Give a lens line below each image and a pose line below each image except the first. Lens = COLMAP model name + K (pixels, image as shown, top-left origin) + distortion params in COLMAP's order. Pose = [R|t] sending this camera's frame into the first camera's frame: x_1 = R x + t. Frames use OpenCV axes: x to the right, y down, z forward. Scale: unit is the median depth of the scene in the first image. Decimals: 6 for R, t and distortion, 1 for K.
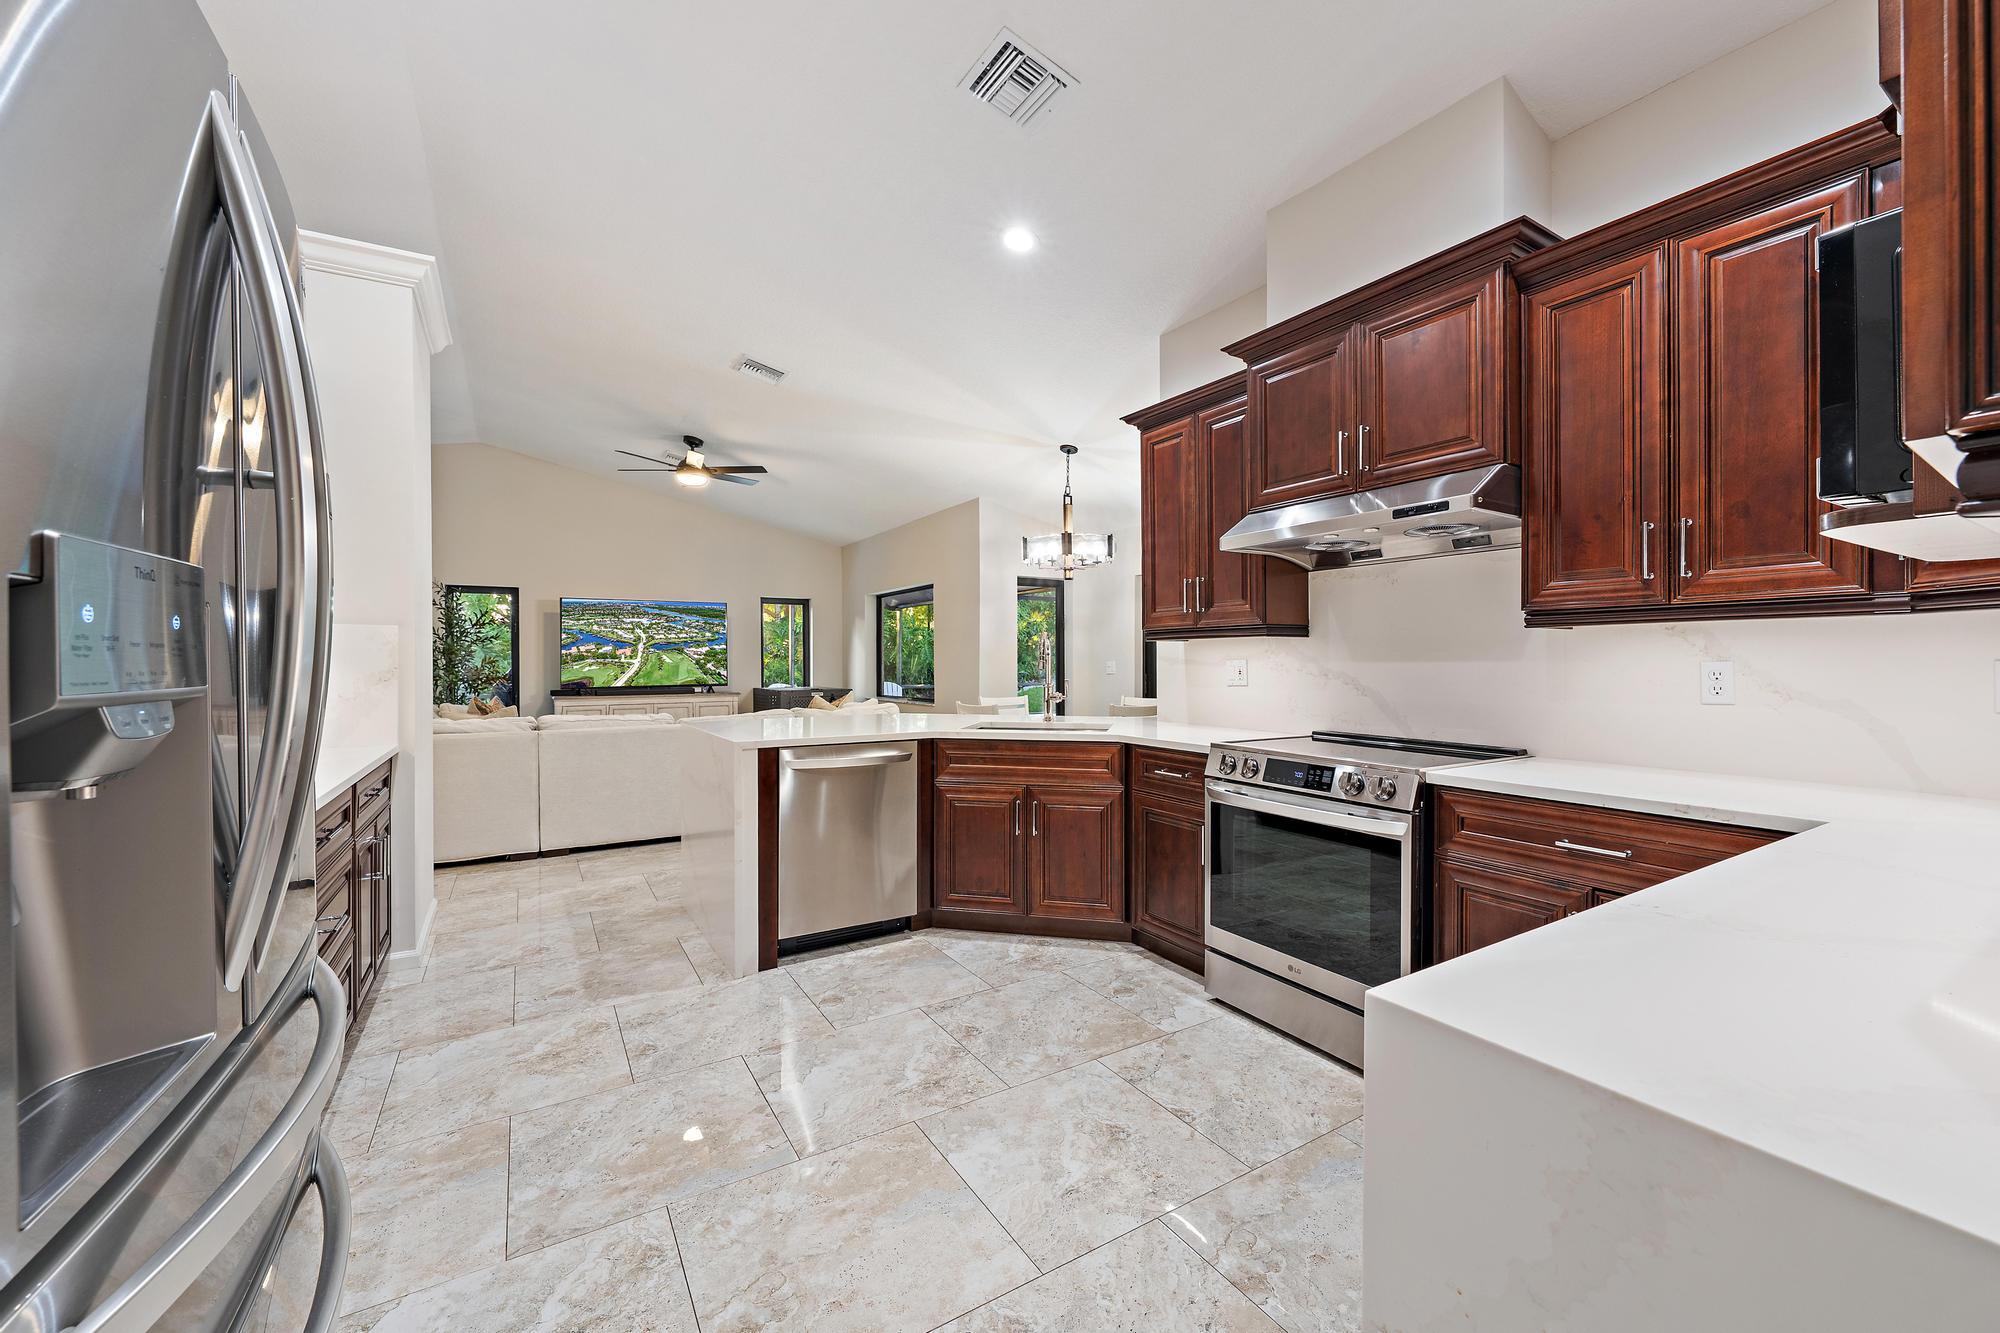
lens RADIAL K [[786.9, 0, 1001.6], [0, 786.9, 668.8], [0, 0, 1]] dist [0.003045, -0.000089]
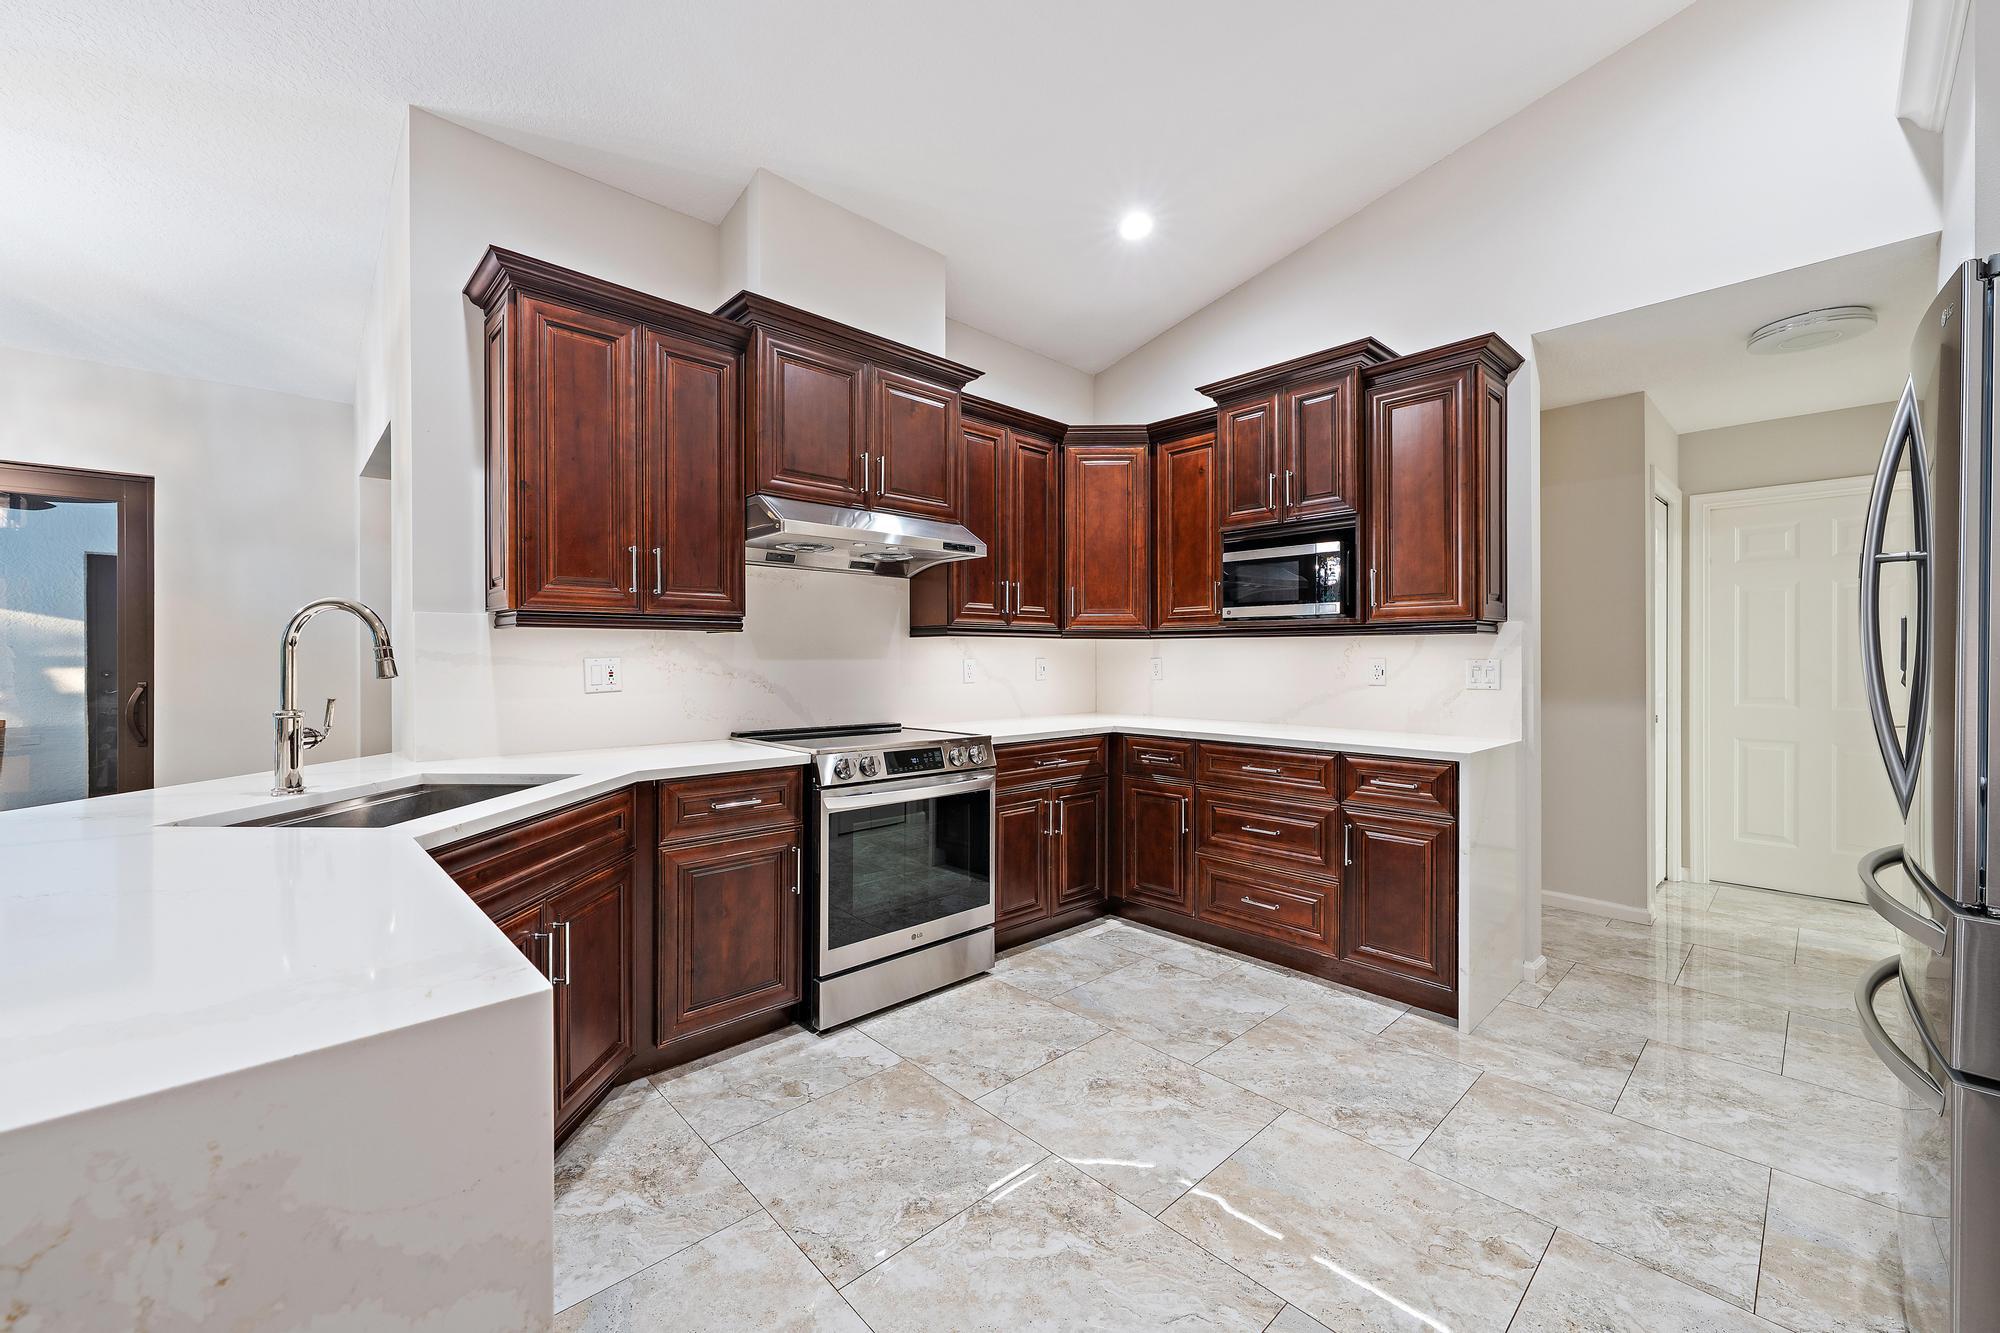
lens RADIAL K [[786.9, 0, 1004.8], [0, 786.9, 658.6], [0, 0, 1]] dist [0.003045, -0.000089]
pose [[-0.216644, 0.005770, 0.976234, -0.709216], [0.008749, 0.999954, -0.003969, -0.004538], [-0.976211, 0.007681, -0.216685, 1.066500]]
